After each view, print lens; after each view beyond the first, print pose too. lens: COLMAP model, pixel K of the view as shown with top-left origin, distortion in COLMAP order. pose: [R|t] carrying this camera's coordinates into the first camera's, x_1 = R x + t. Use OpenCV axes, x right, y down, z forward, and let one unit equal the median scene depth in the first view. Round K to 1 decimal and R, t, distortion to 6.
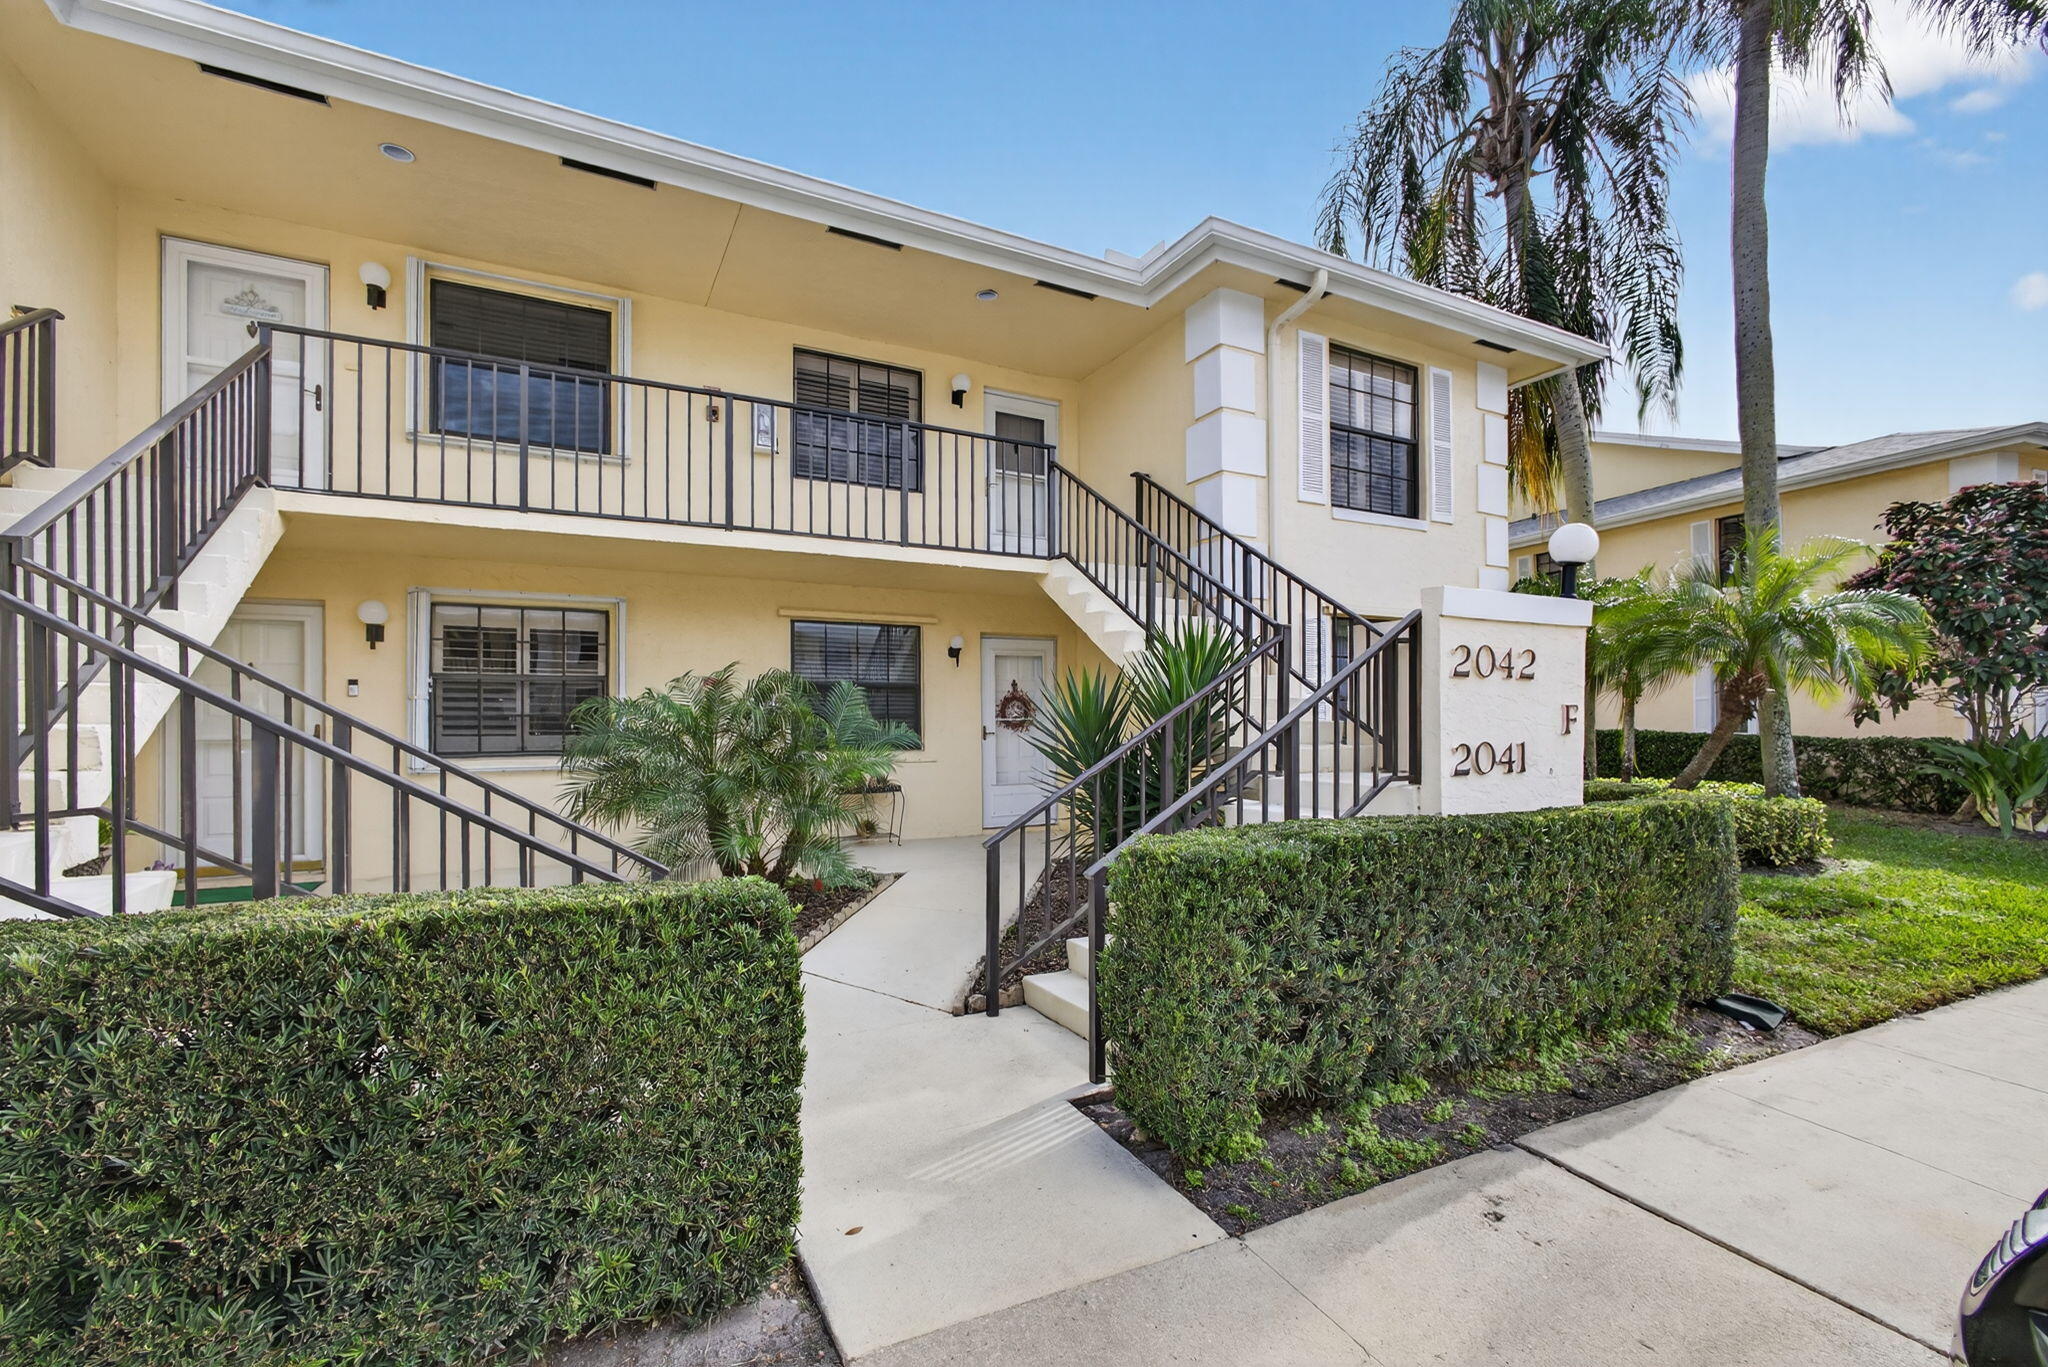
lens RADIAL K [[876.3, 0, 1028.9], [0, 876.3, 696.6], [0, 0, 1]] dist [-0.020234, 0.013162]
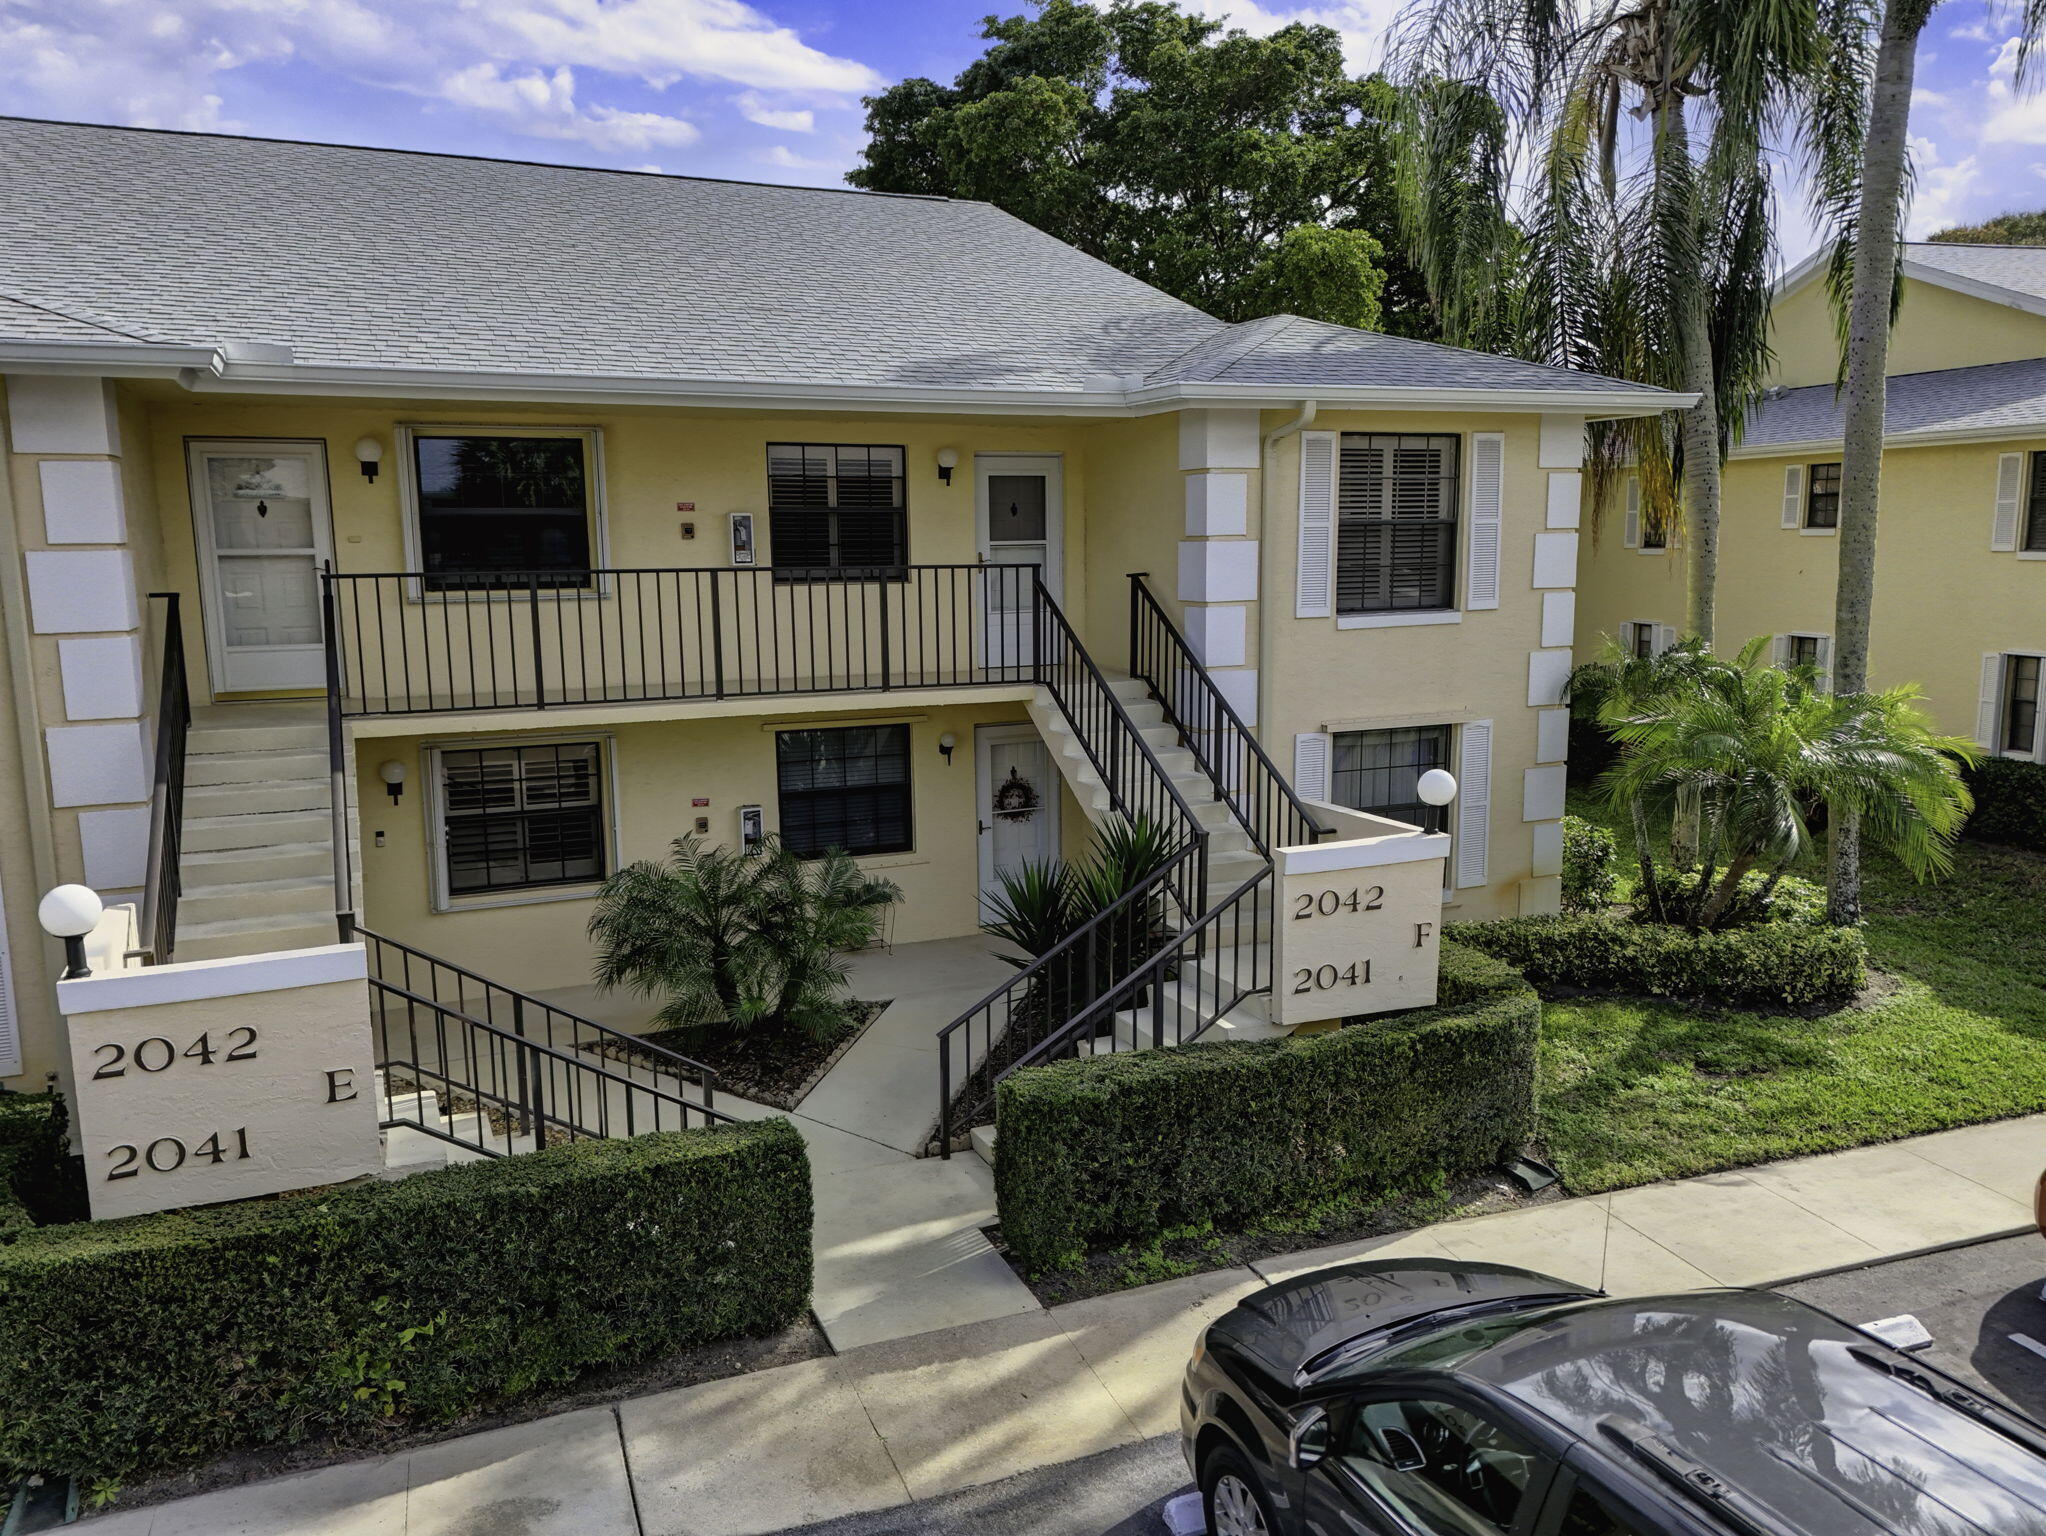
lens RADIAL K [[1369.2, 0, 1023.0], [0, 1369.2, 768.0], [0, 0, 1]] dist [0.060058, -0.001558]
pose [[0.997373, 0.004391, -0.072308, 0.245941], [0.006491, 0.988728, 0.149579, -0.587256], [0.072150, -0.149656, 0.986102, -1.062122]]
